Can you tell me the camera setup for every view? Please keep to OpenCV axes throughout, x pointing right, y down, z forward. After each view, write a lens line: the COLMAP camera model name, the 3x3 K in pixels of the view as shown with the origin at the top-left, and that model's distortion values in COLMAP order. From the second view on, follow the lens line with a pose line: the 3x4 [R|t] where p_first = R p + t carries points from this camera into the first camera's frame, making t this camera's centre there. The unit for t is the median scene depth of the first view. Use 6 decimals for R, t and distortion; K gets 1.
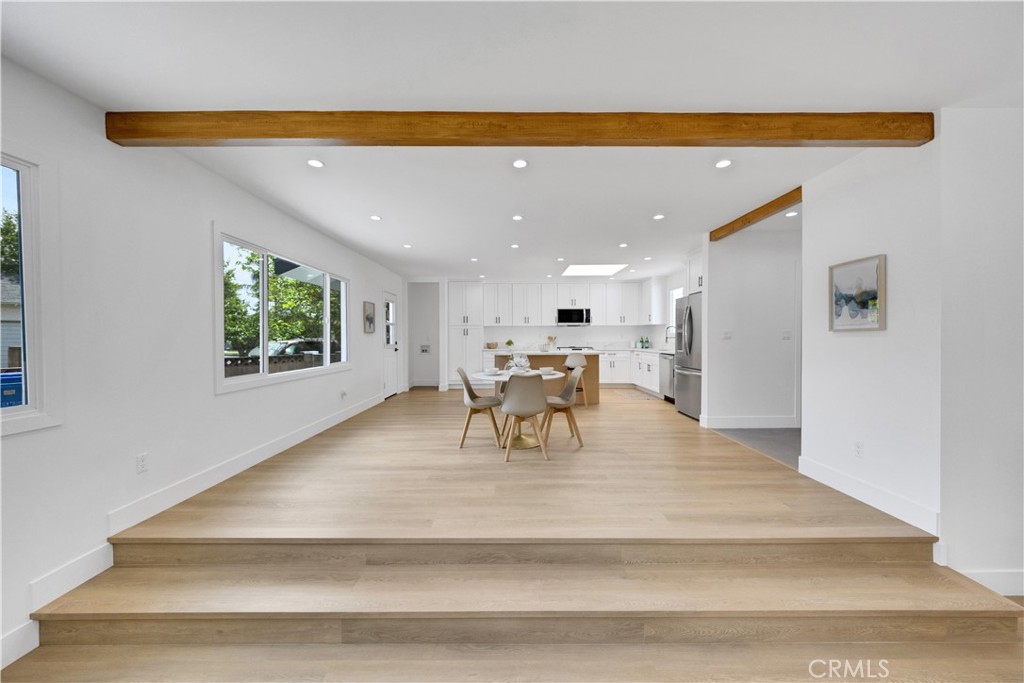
lens RADIAL K [[361.8, 0, 512.0], [0, 361.8, 341.5], [0, 0, 1]] dist [0.000875, 0.000050]
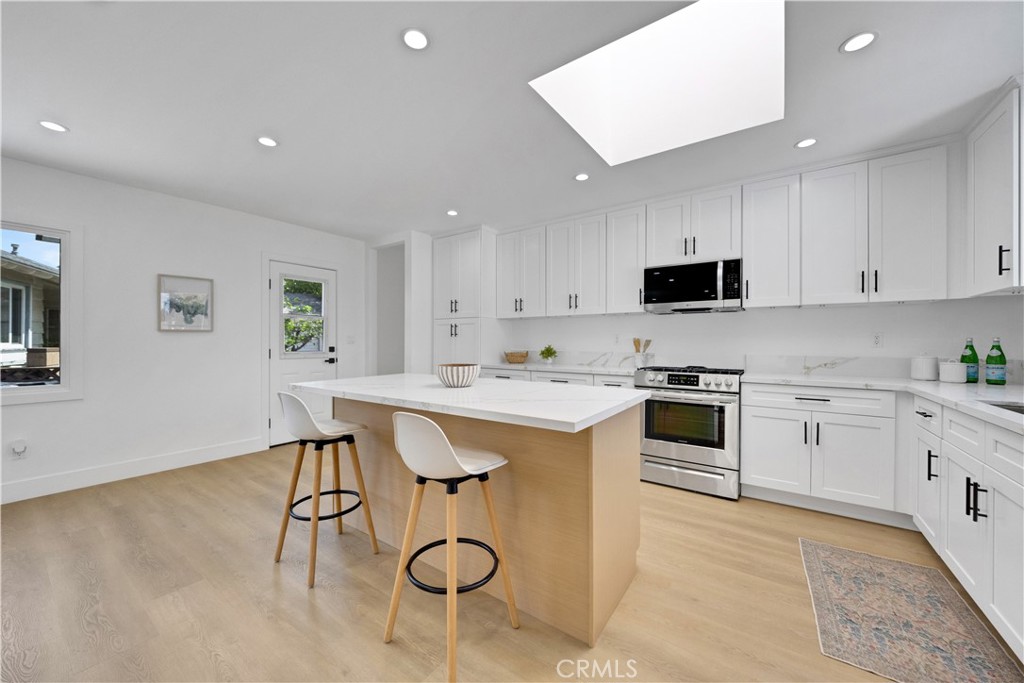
lens RADIAL K [[378.8, 0, 511.0], [0, 378.8, 339.3], [0, 0, 1]] dist [-0.011390, -0.000146]
pose [[0.809090, 0.002305, -0.587680, 0.264515], [-0.010157, 0.999898, -0.010061, -0.008811], [0.587596, 0.014109, 0.809031, 0.618611]]
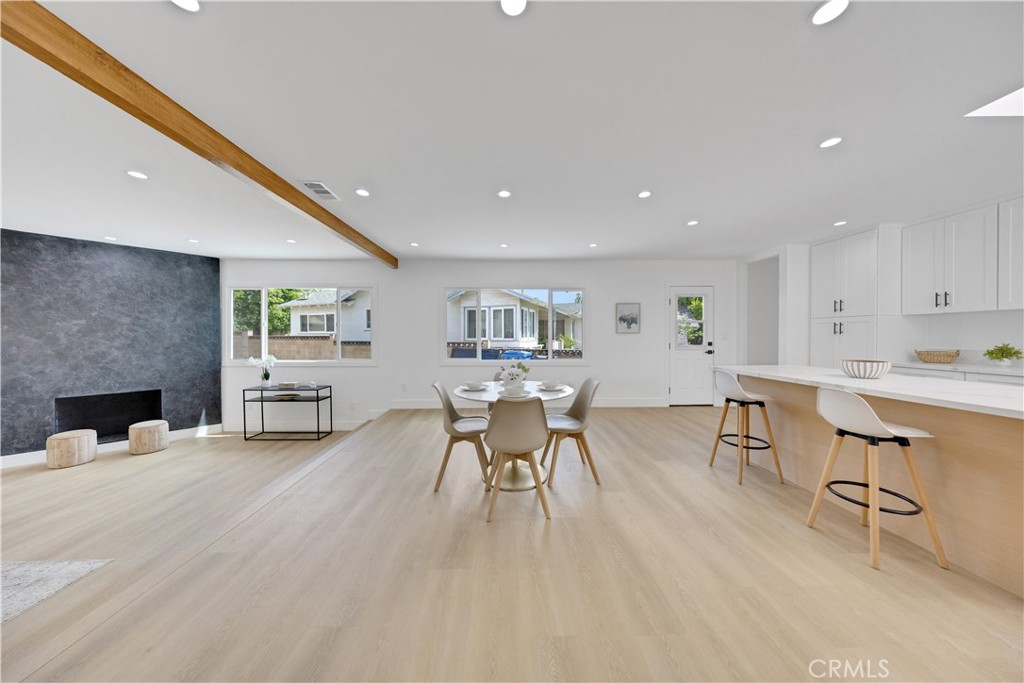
lens RADIAL K [[308.2, 0, 512.6], [0, 308.2, 337.1], [0, 0, 1]] dist [-0.000140, 0.000074]
pose [[0.021735, 0.012295, -0.999688, 0.345605], [-0.004897, 0.999914, 0.012191, -0.016433], [0.999752, 0.004630, 0.021793, 0.493820]]
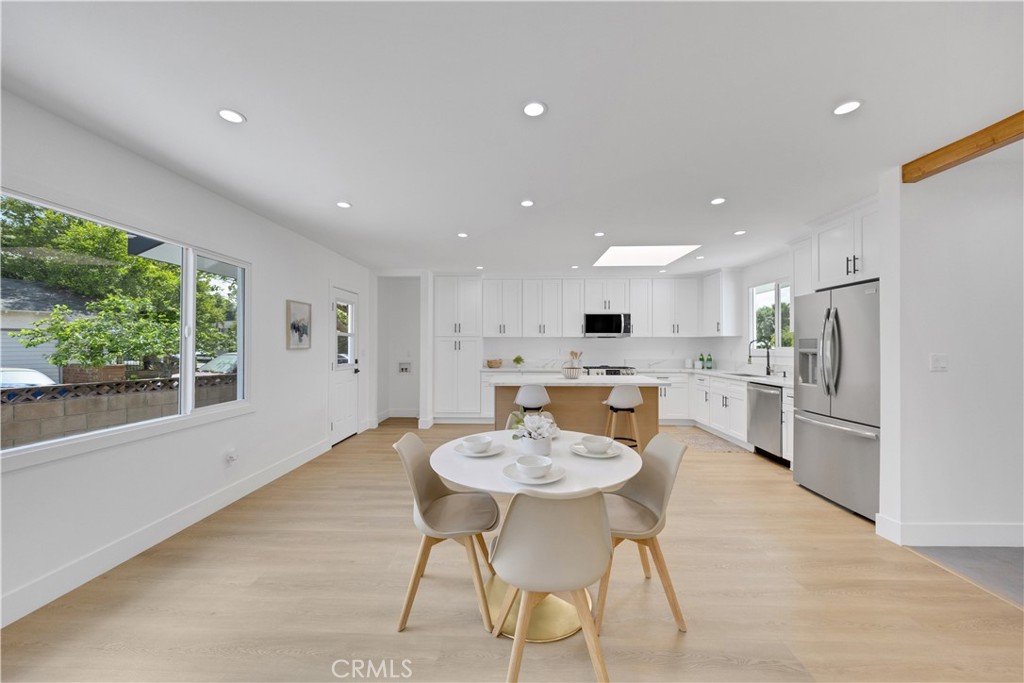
lens RADIAL K [[373.5, 0, 508.7], [0, 373.5, 343.5], [0, 0, 1]] dist [-0.001156, -0.000082]
pose [[0.999384, 0.005453, -0.034675, 0.000222], [-0.005936, 0.999886, -0.013854, -0.020789], [0.034596, 0.014051, 0.999303, 0.263379]]
